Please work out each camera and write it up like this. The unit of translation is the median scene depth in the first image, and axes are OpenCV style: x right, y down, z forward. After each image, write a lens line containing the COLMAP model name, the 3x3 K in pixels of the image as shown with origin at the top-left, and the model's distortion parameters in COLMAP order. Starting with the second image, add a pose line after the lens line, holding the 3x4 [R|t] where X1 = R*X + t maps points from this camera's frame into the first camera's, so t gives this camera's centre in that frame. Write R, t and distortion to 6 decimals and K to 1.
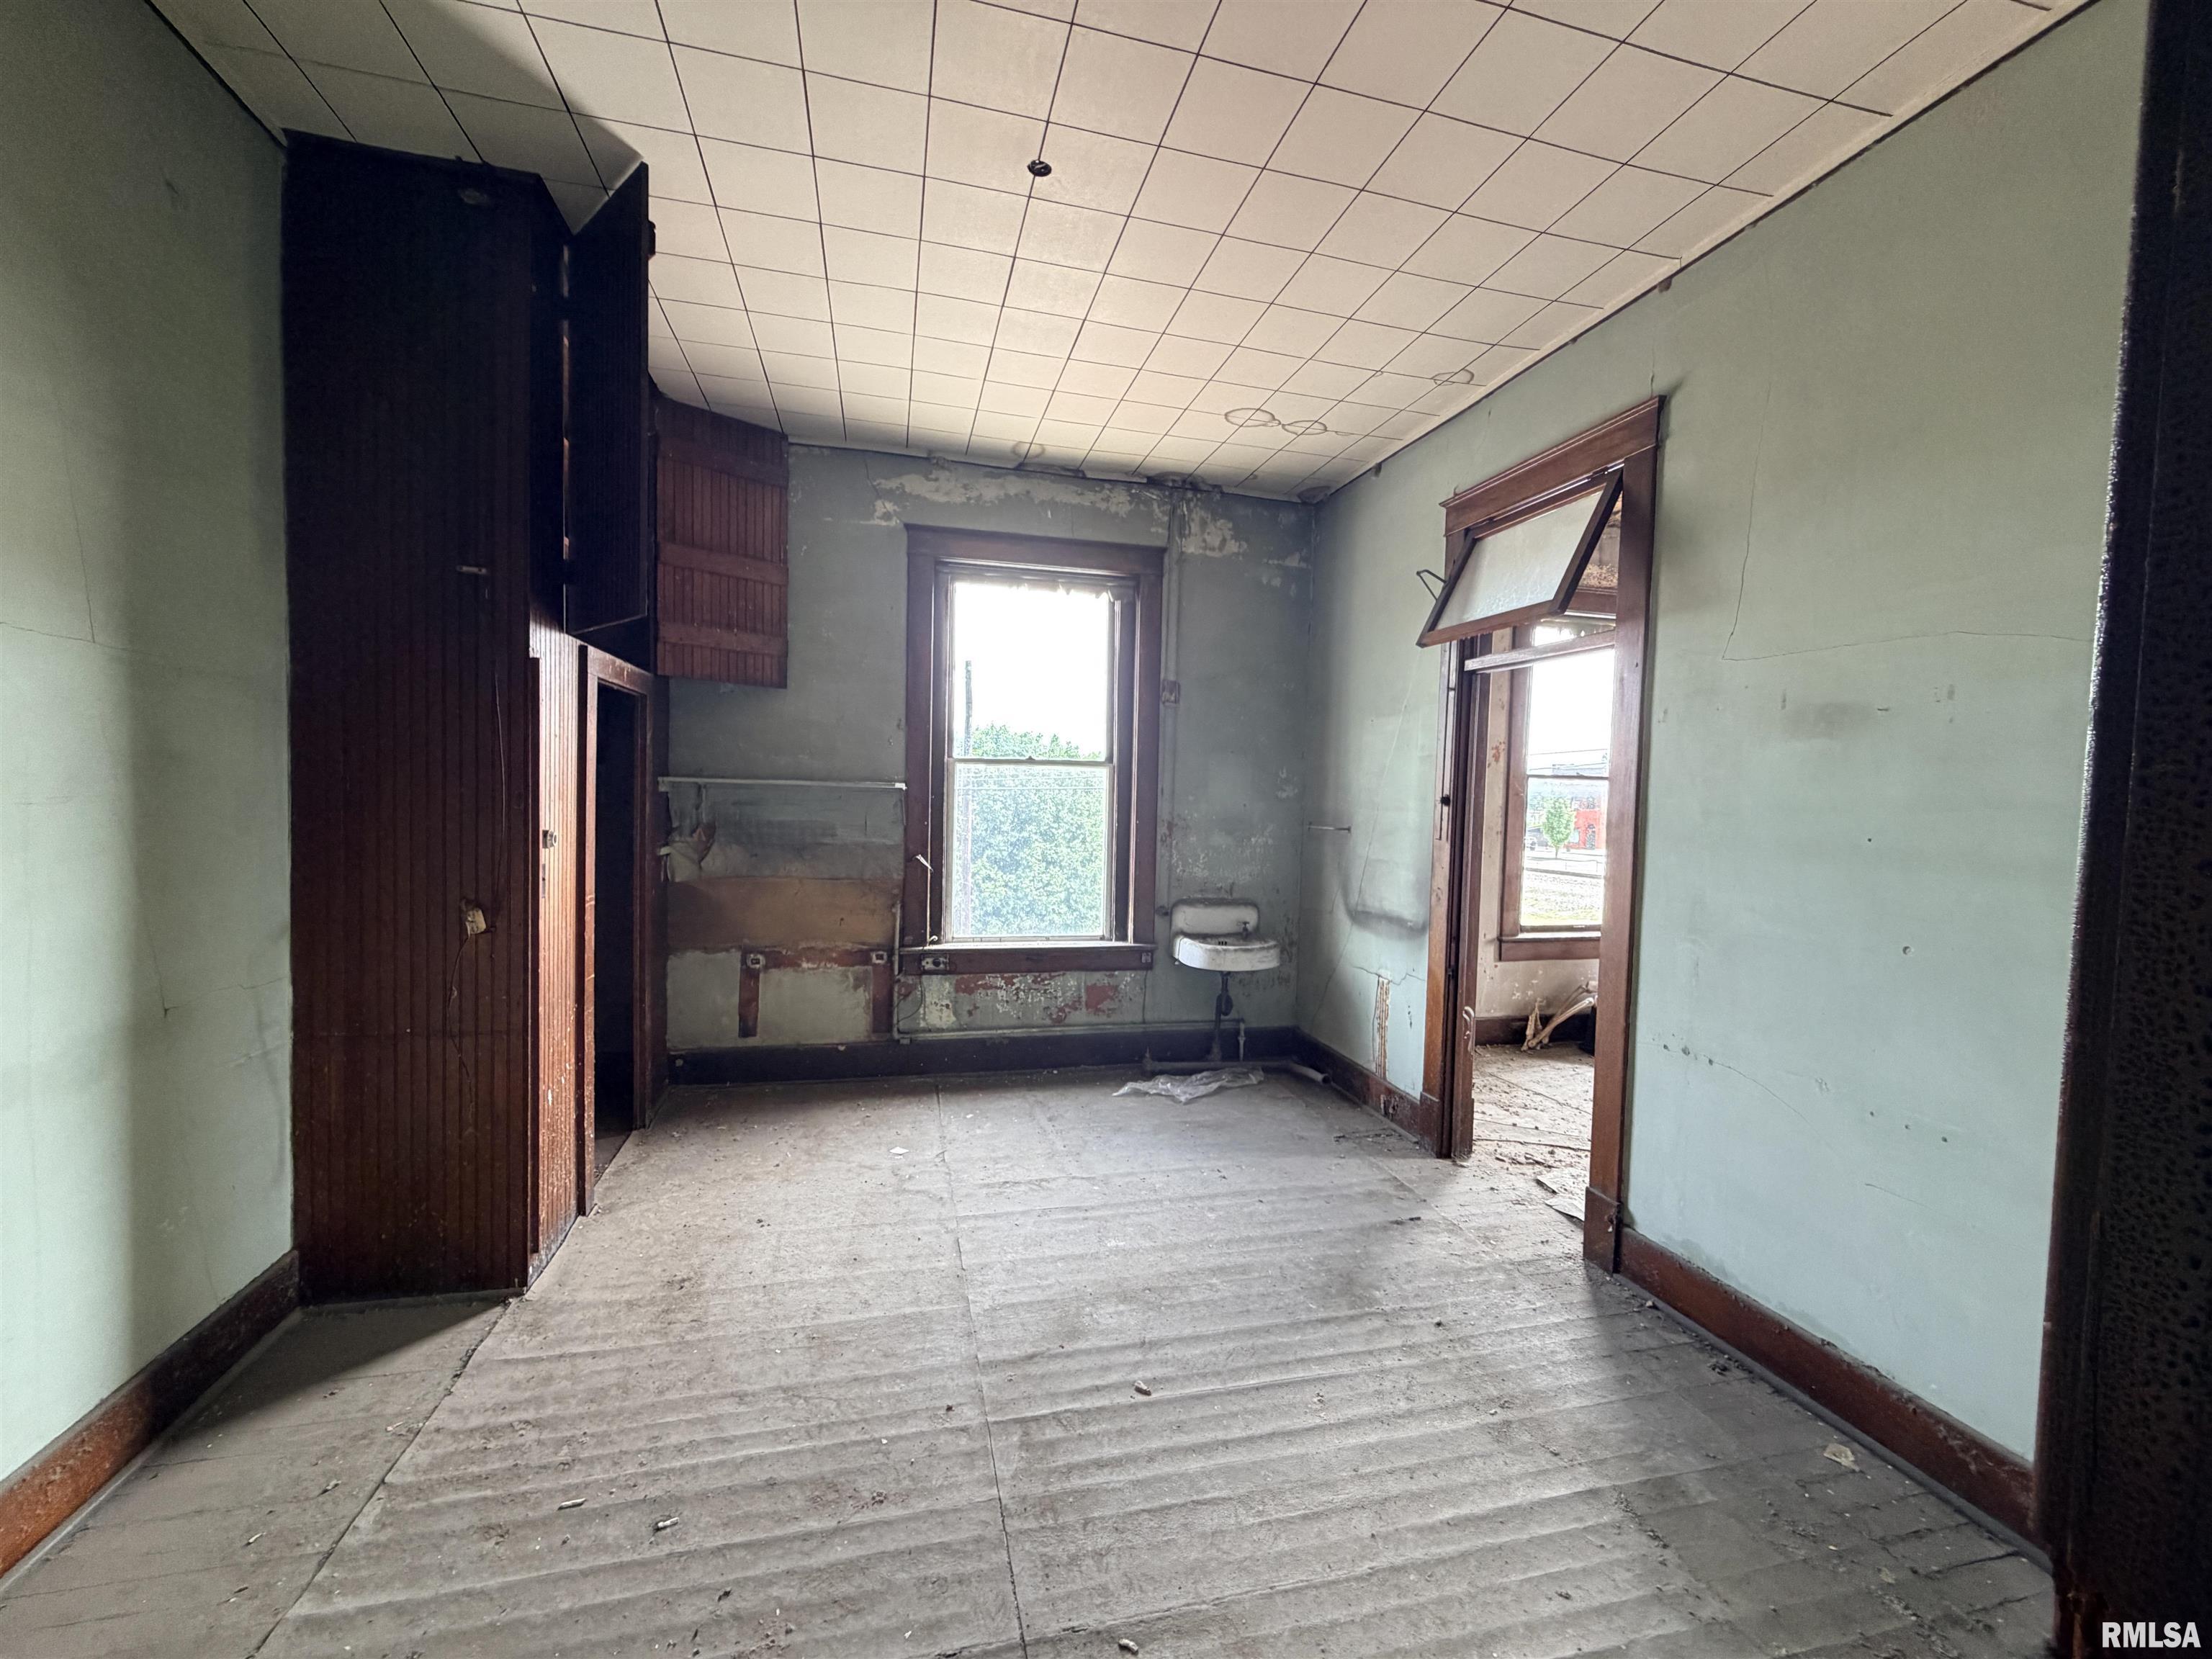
lens RADIAL K [[878.9, 0, 1065.2], [0, 878.9, 829.8], [0, 0, 1]] dist [0.002136, -0.000407]
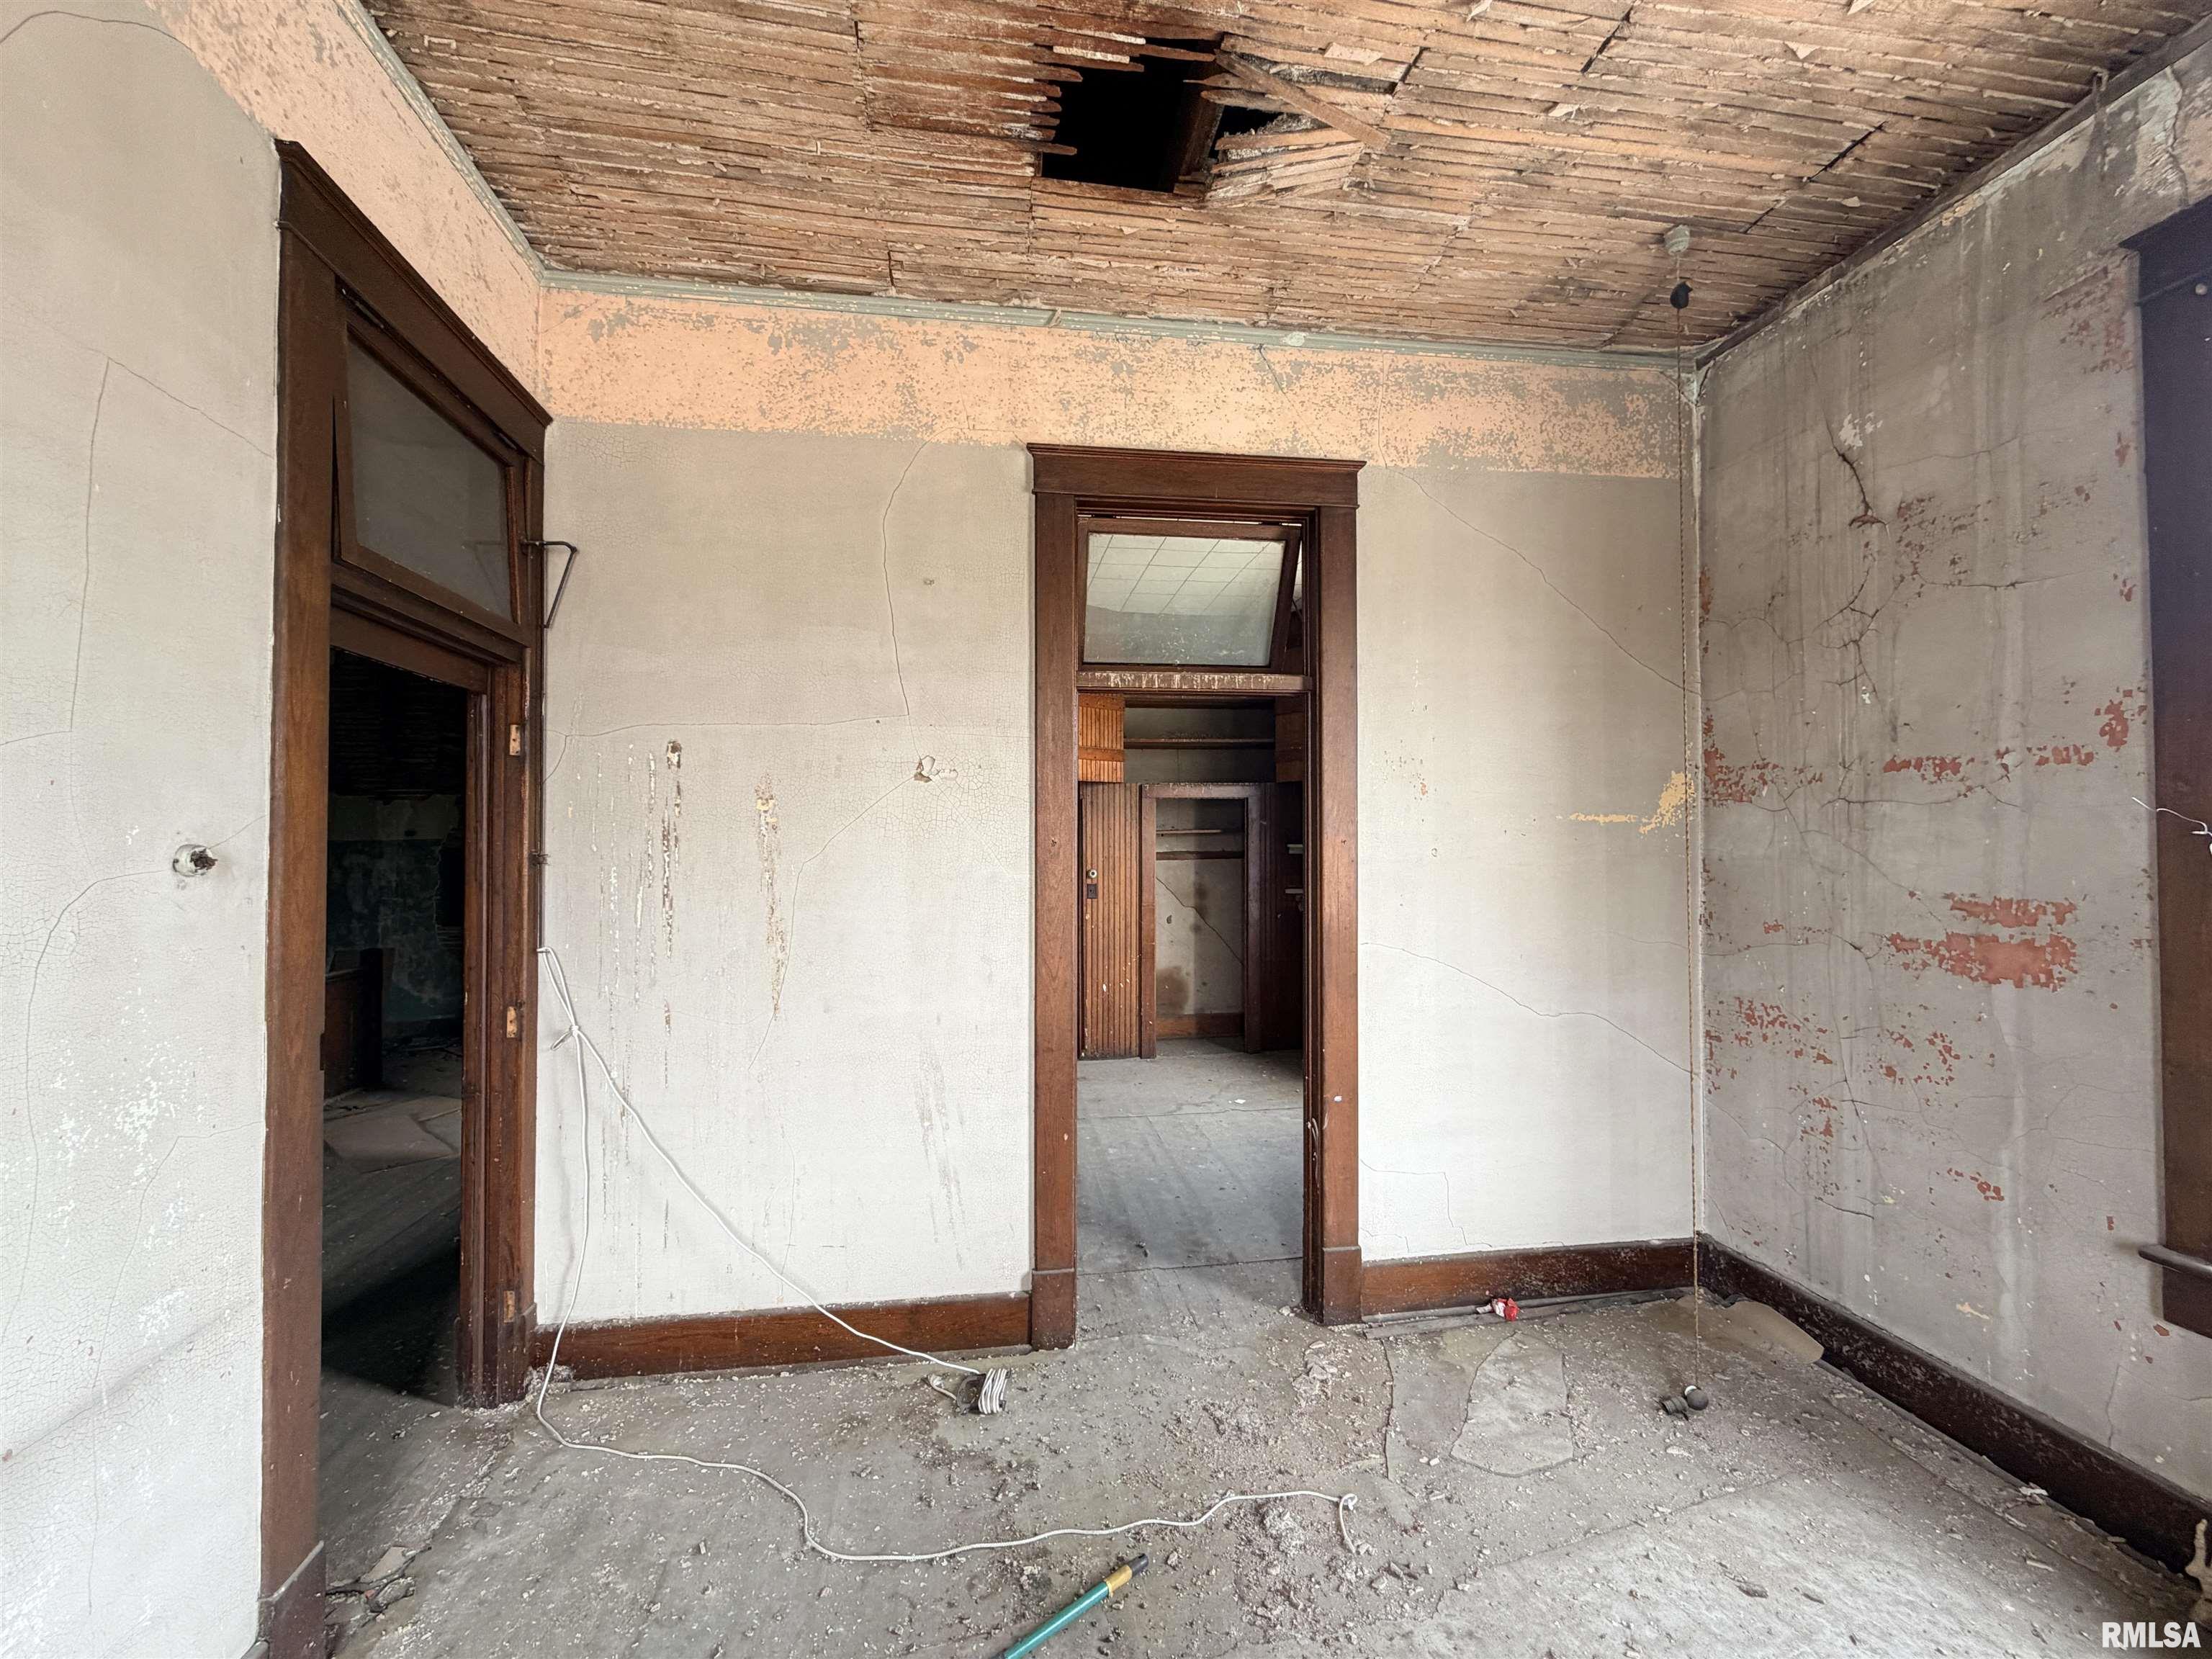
lens RADIAL K [[878.9, 0, 1099.9], [0, 878.9, 828.8], [0, 0, 1]] dist [0.002136, -0.000407]
pose [[-0.098757, -0.035448, -0.994480, 1.077439], [-0.029130, 0.999040, -0.032718, -0.023744], [0.994685, 0.025738, -0.099695, 0.755402]]
